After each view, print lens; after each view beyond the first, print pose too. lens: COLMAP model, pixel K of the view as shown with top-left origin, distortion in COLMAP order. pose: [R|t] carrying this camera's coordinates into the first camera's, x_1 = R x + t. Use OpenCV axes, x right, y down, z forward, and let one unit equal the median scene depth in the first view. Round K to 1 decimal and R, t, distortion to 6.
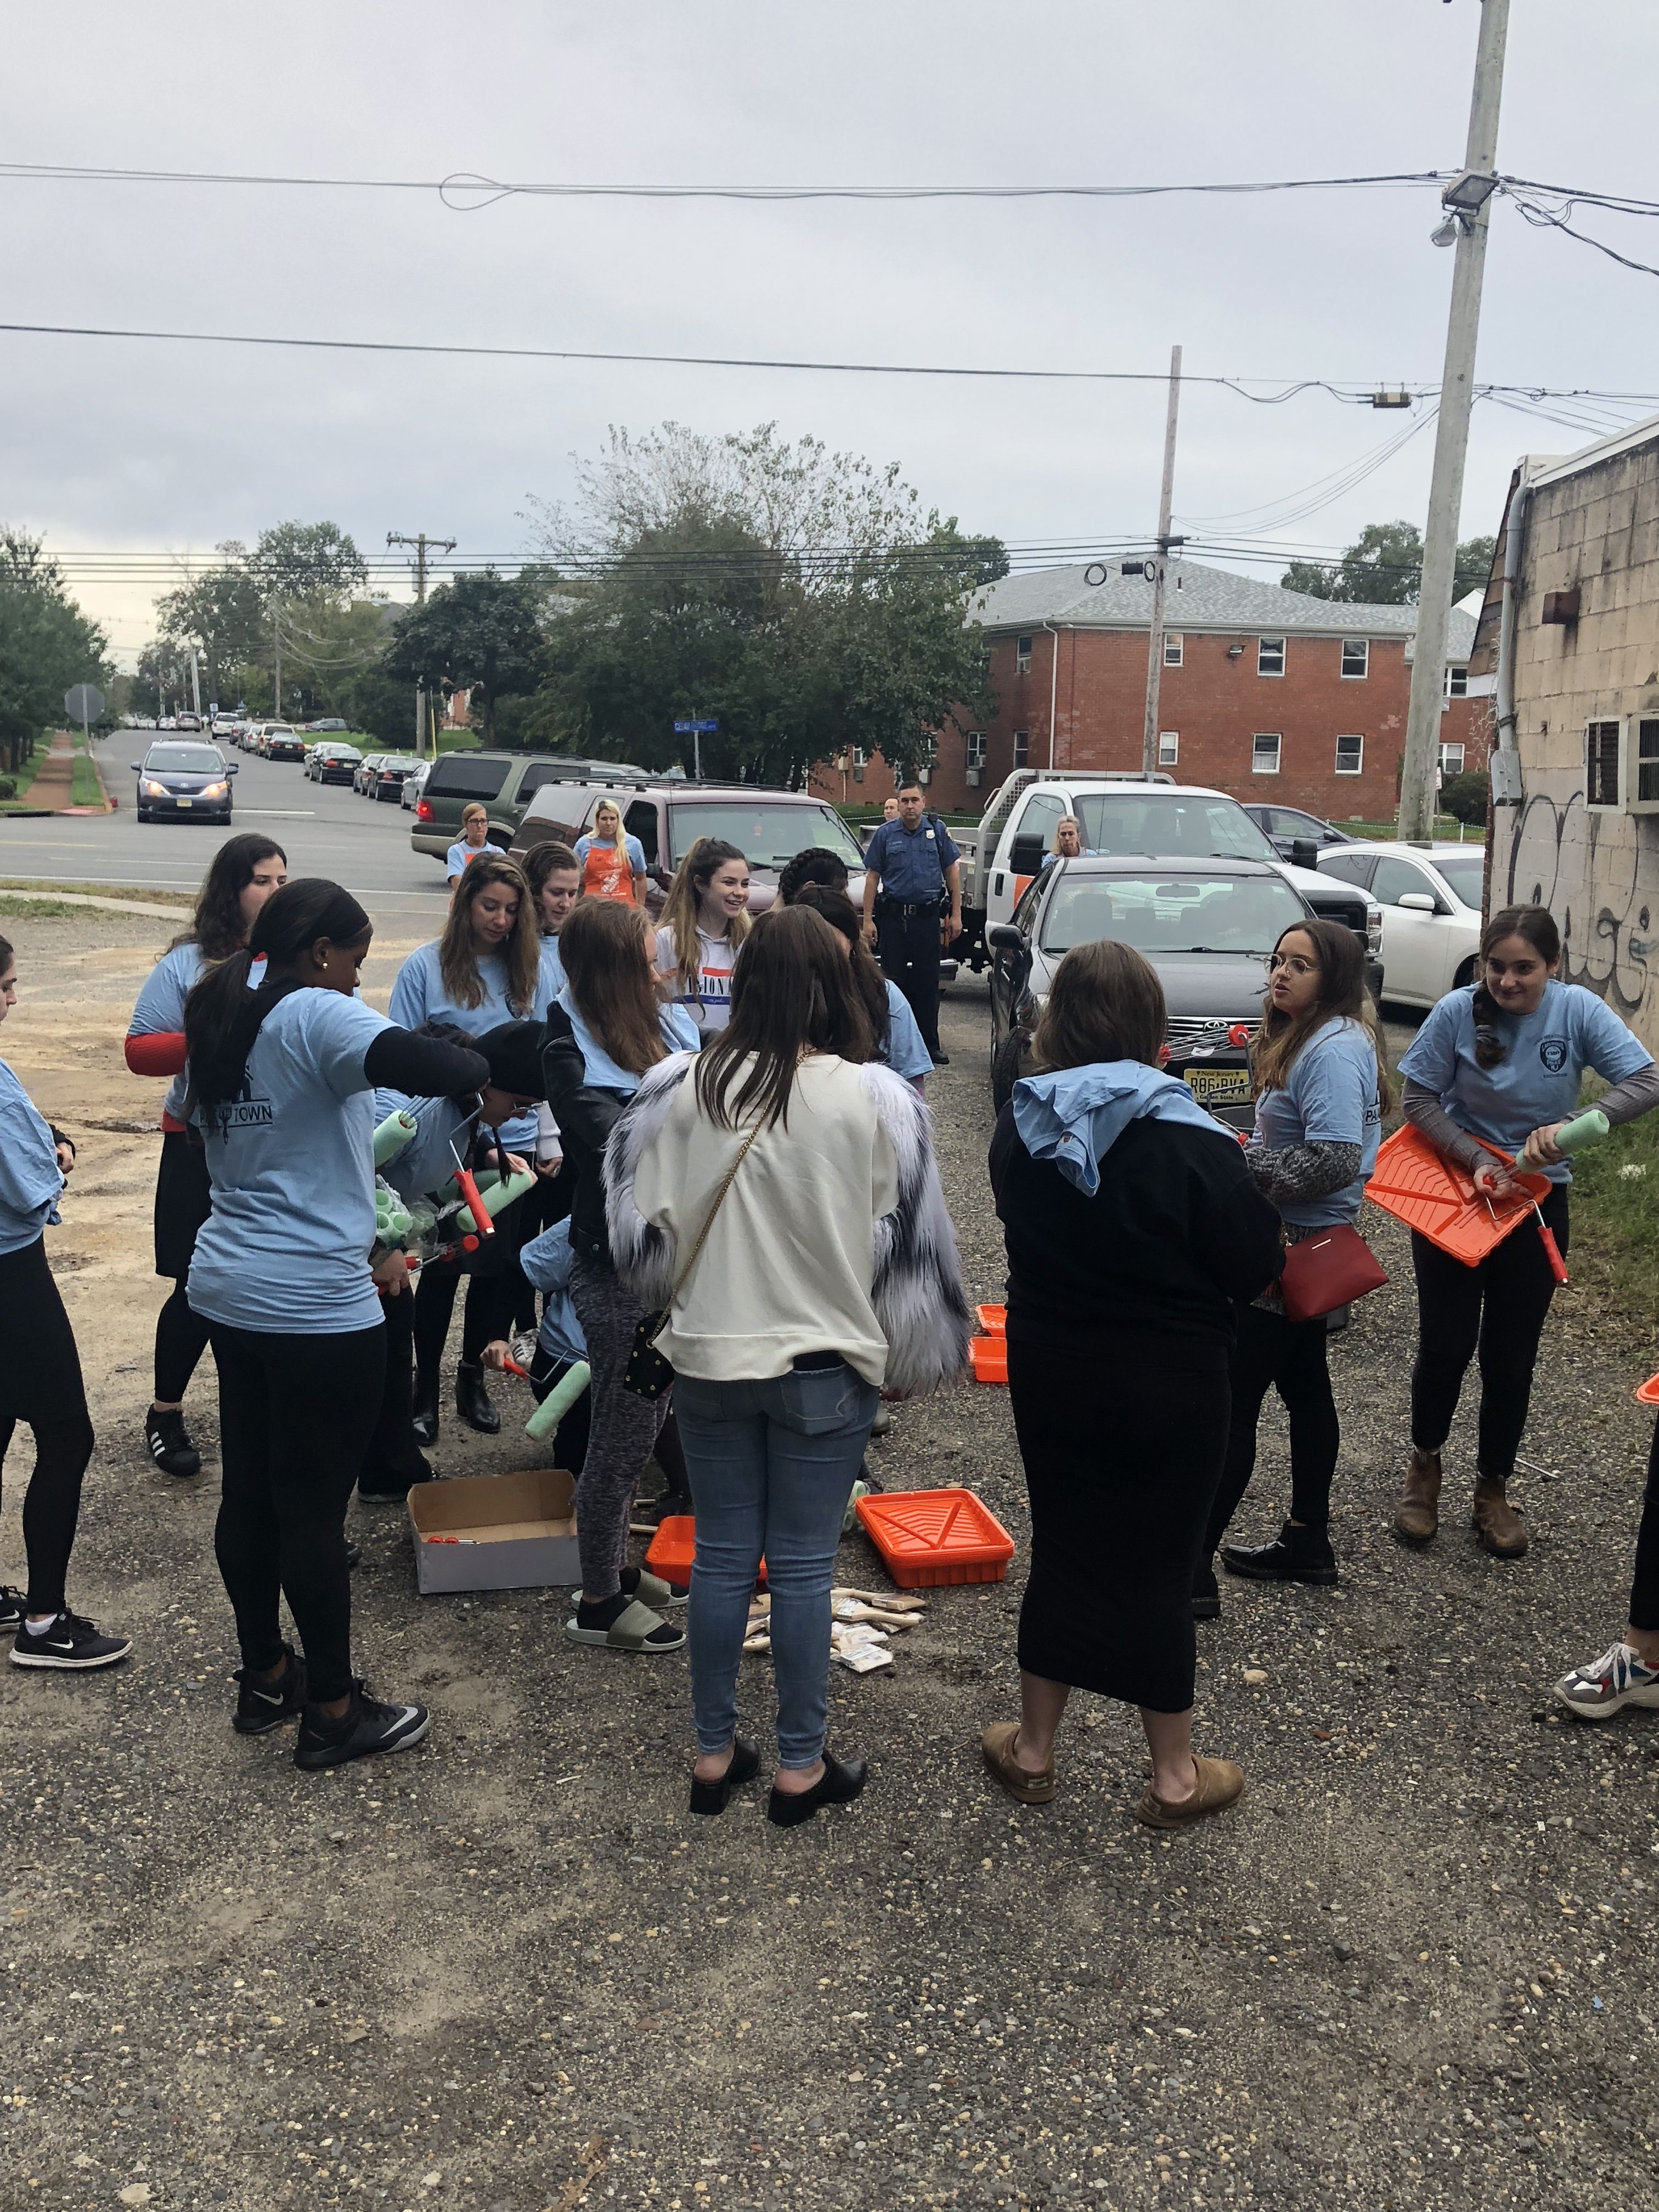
lens RADIAL K [[2201.9, 0, 836.5], [0, 2201.9, 1105.0], [0, 0, 1]] dist [0.075589, 0.000000]
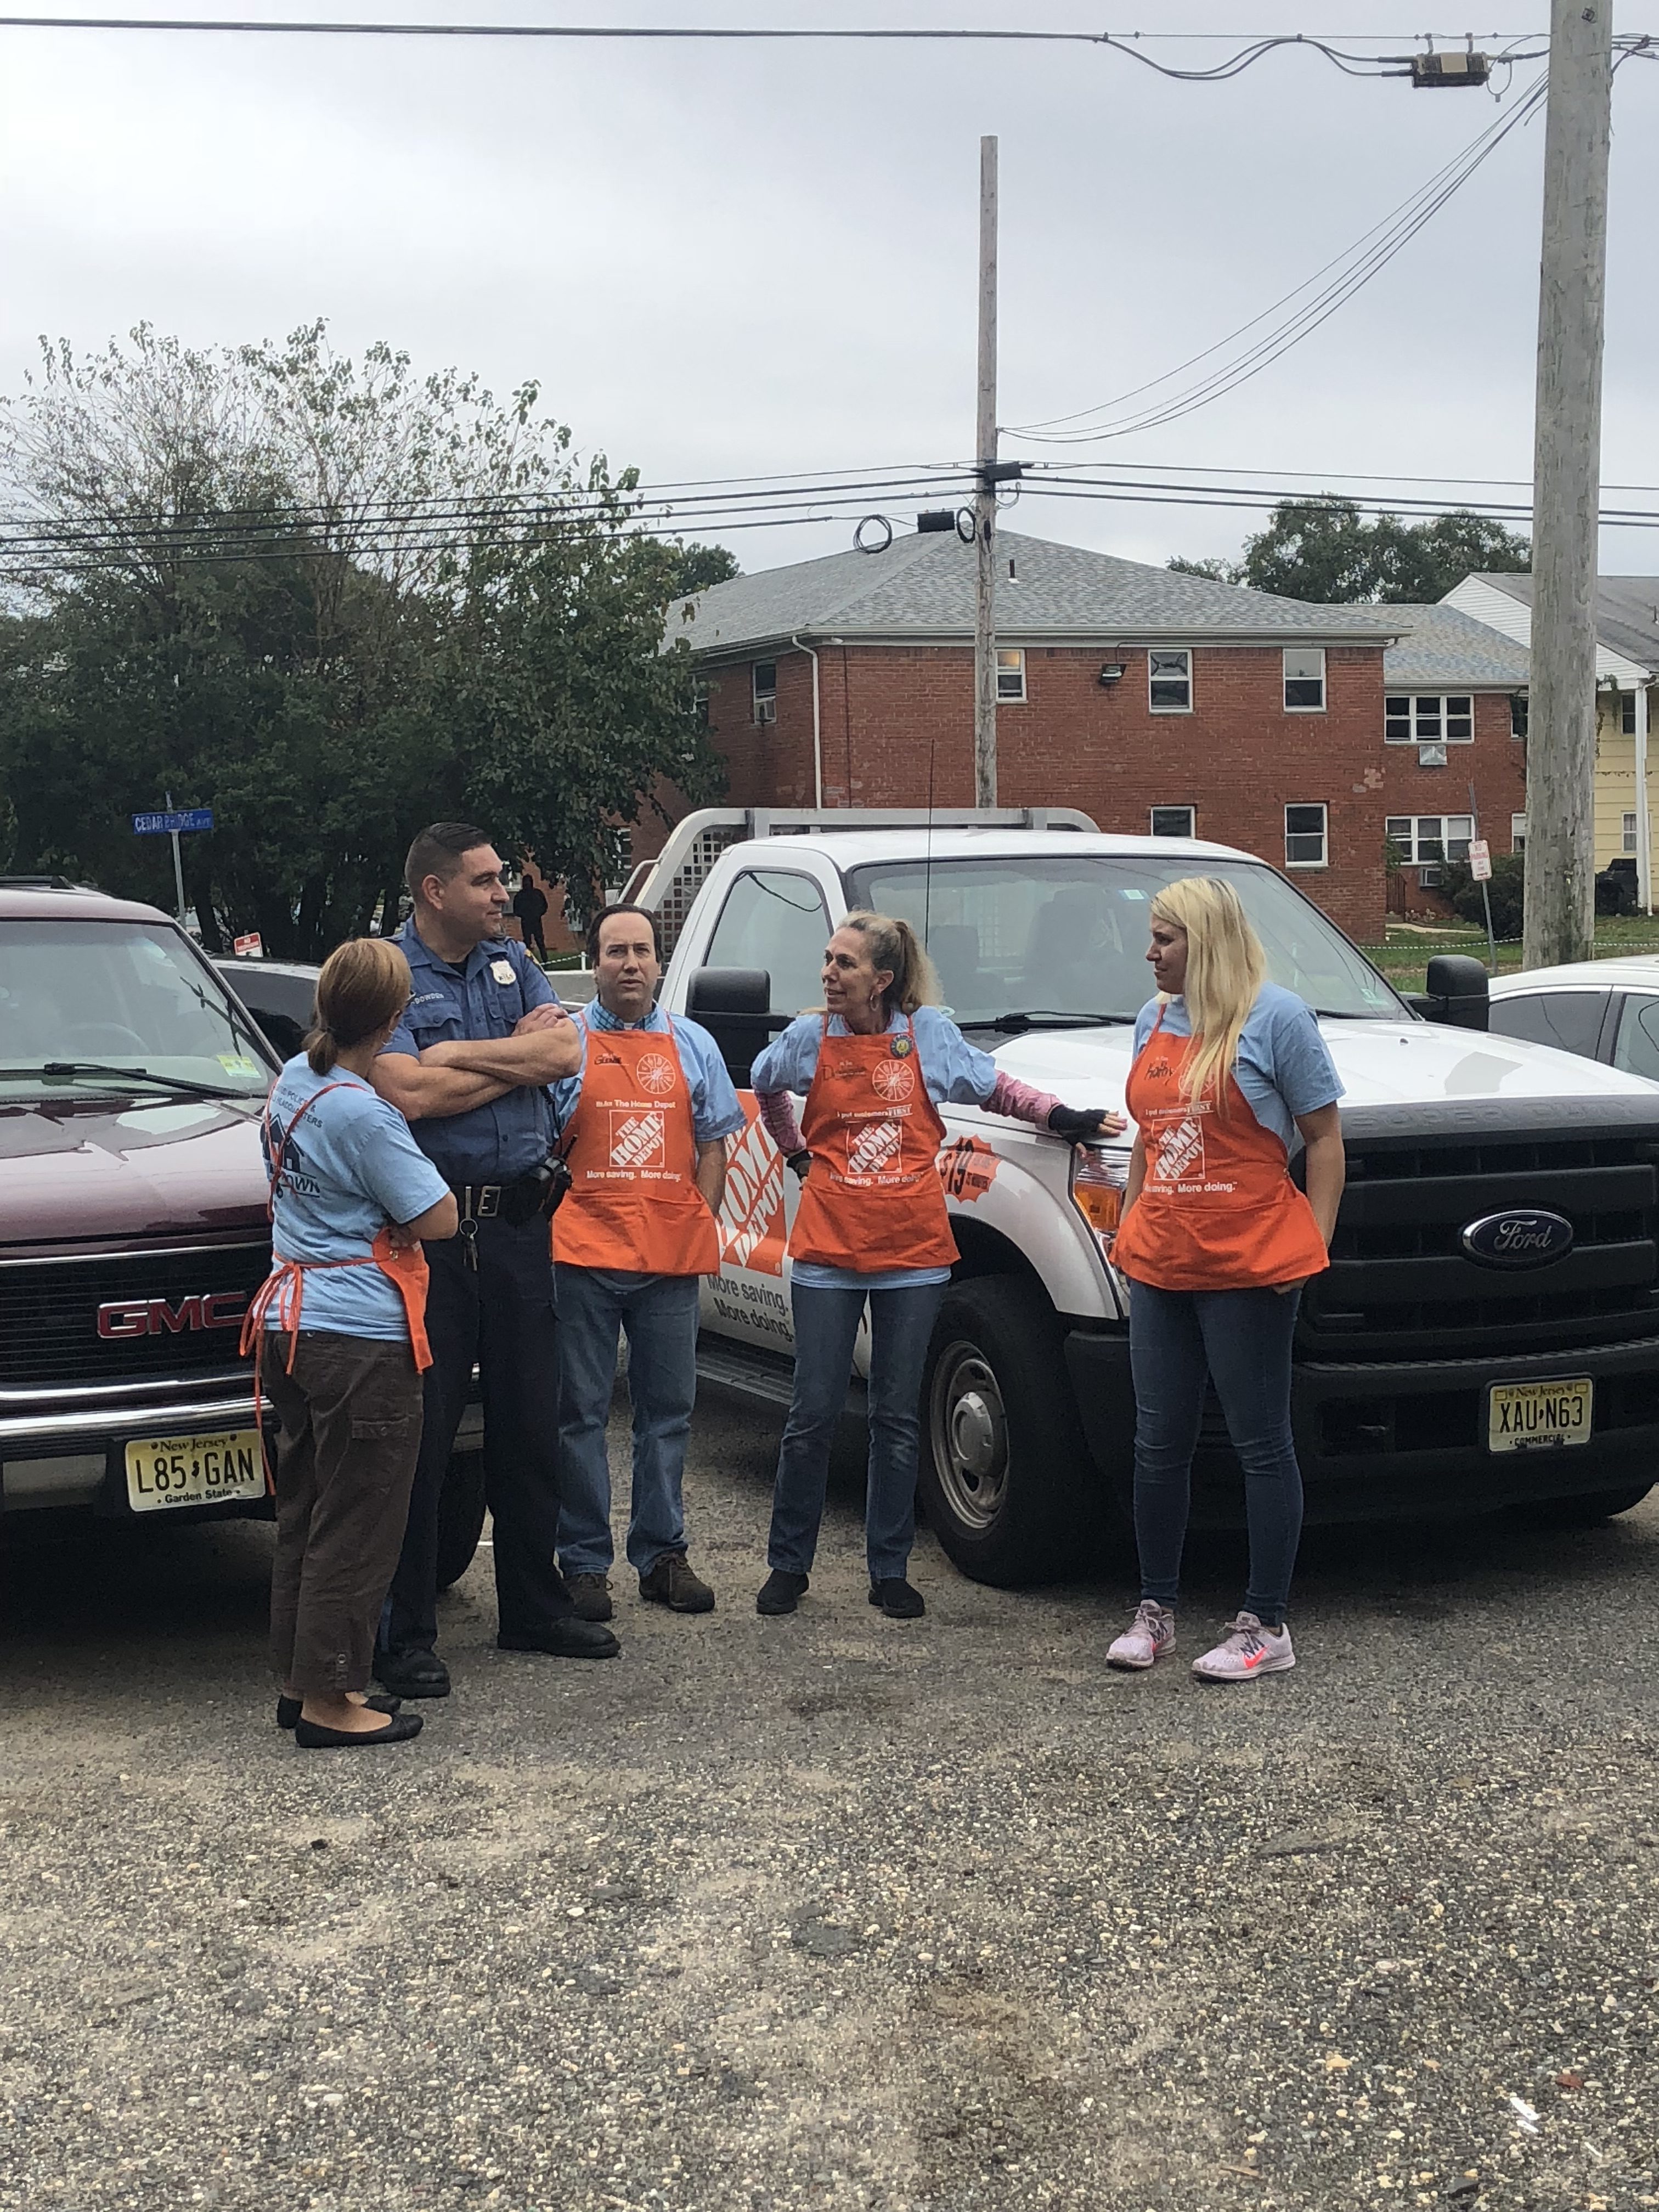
lens RADIAL K [[3285.1, 0, 831.0], [0, 3285.1, 1109.1], [0, 0, 1]] dist [-0.058979, 0.000000]
pose [[0.994356, -0.050915, 0.093078, 0.015278], [0.058896, 0.994629, -0.085119, -0.015621], [-0.088244, 0.090120, 0.992014, 0.135171]]
